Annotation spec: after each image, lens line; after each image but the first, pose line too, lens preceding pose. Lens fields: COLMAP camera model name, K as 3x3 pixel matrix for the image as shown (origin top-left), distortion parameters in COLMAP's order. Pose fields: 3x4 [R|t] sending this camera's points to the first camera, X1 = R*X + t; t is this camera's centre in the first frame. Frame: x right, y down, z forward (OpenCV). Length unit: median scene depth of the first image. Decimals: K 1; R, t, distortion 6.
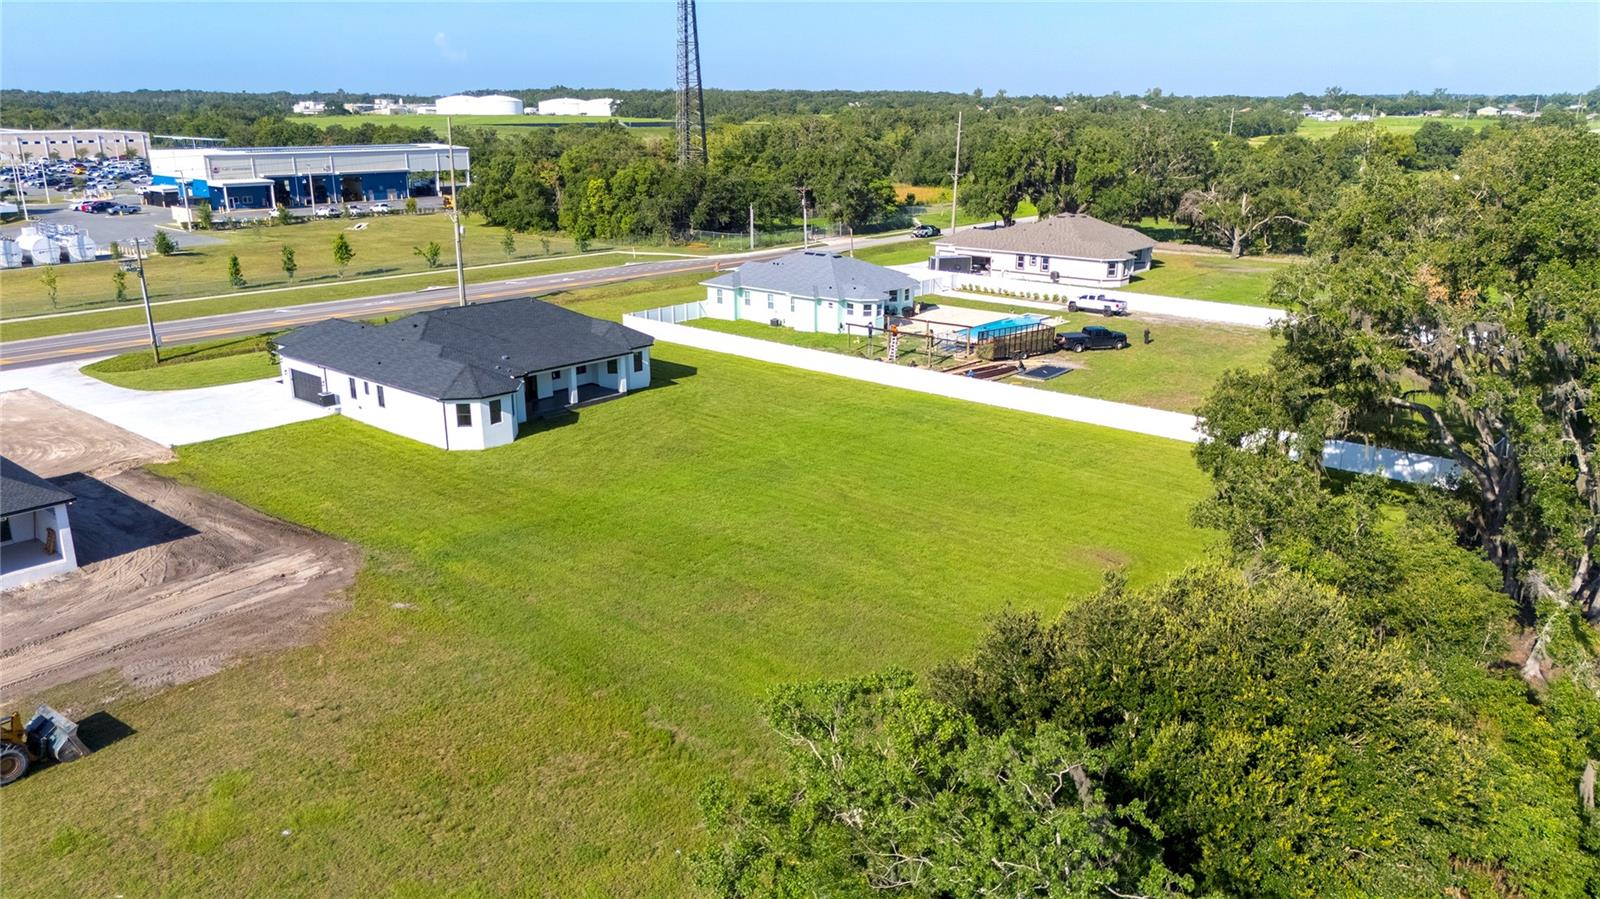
lens RADIAL K [[1187.6, 0, 800.0], [0, 1187.6, 449.5], [0, 0, 1]] dist [0.119761, -0.104769]
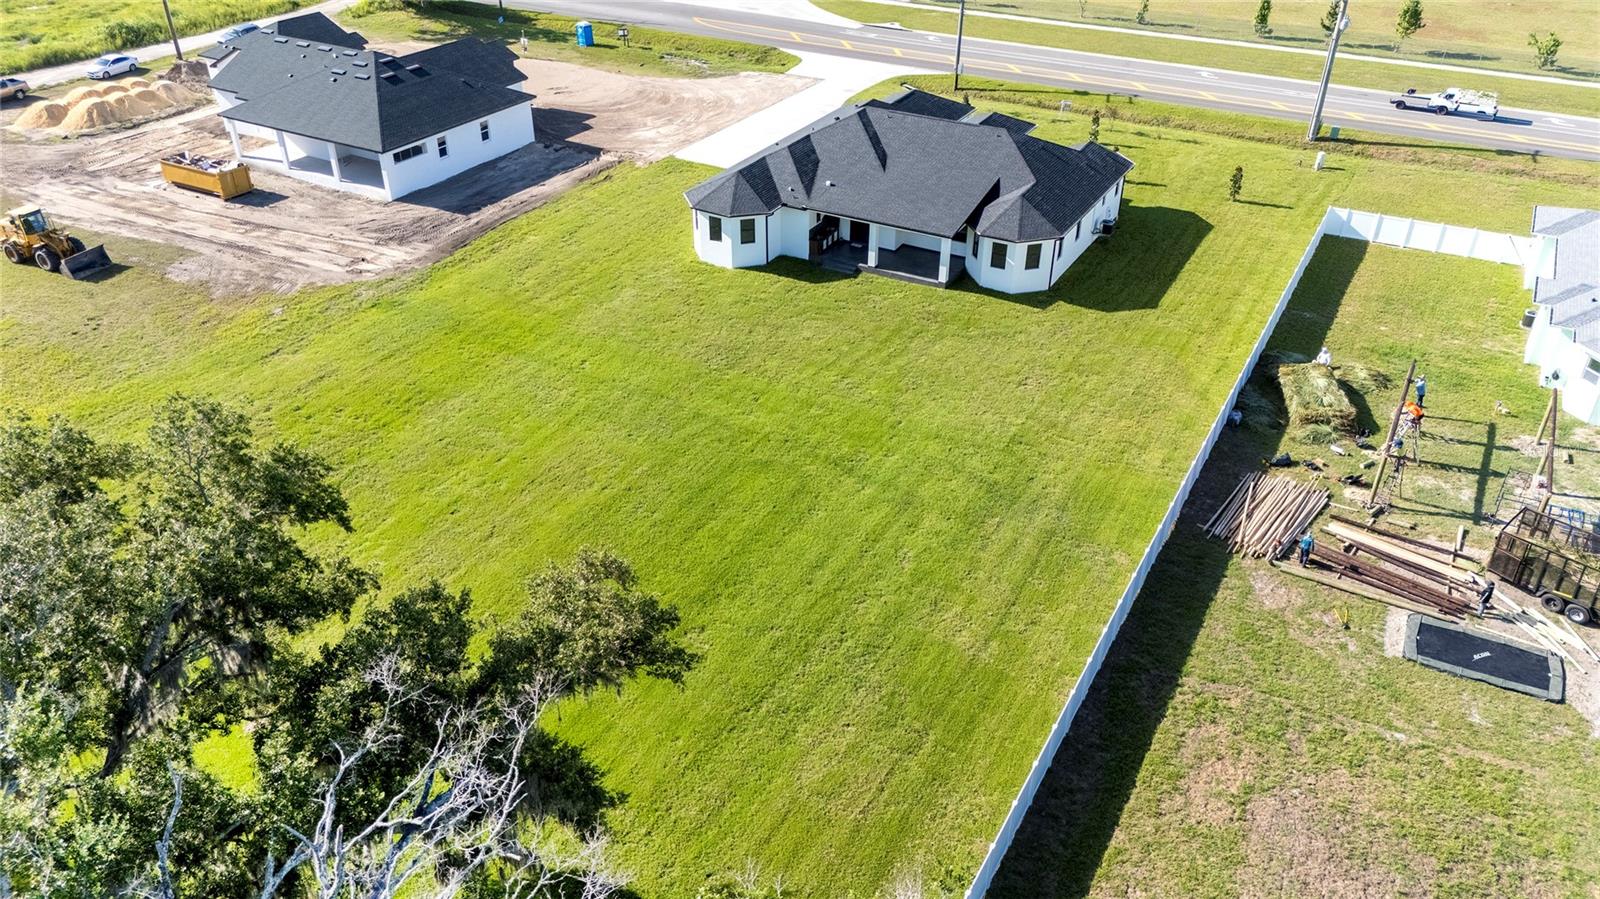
lens RADIAL K [[1187.6, 0, 800.0], [0, 1187.6, 449.5], [0, 0, 1]] dist [0.119761, -0.104769]
pose [[0.220968, 0.524024, -0.822540, 0.351604], [-0.291068, 0.840385, 0.457200, -0.188525], [0.930834, 0.138388, 0.338225, 0.431699]]
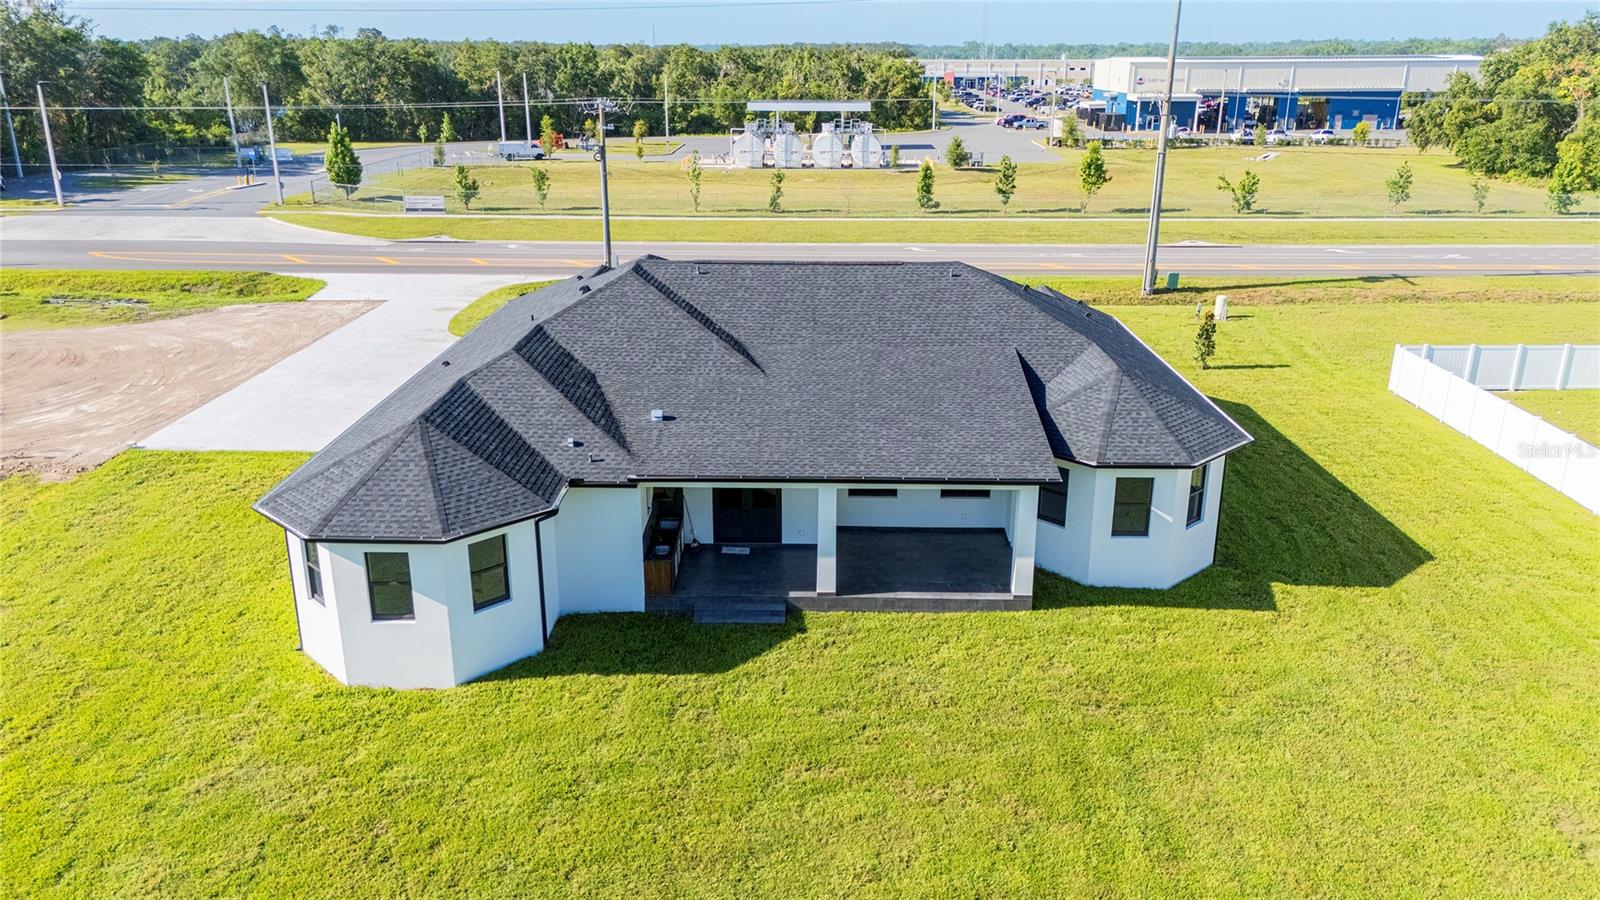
lens RADIAL K [[1187.6, 0, 800.0], [0, 1187.6, 450.0], [0, 0, 1]] dist [0.119761, -0.104769]
pose [[0.655401, 0.247953, -0.713420, 0.019612], [-0.222276, 0.966067, 0.131562, -0.074615], [0.721833, 0.072350, 0.688275, 0.480706]]
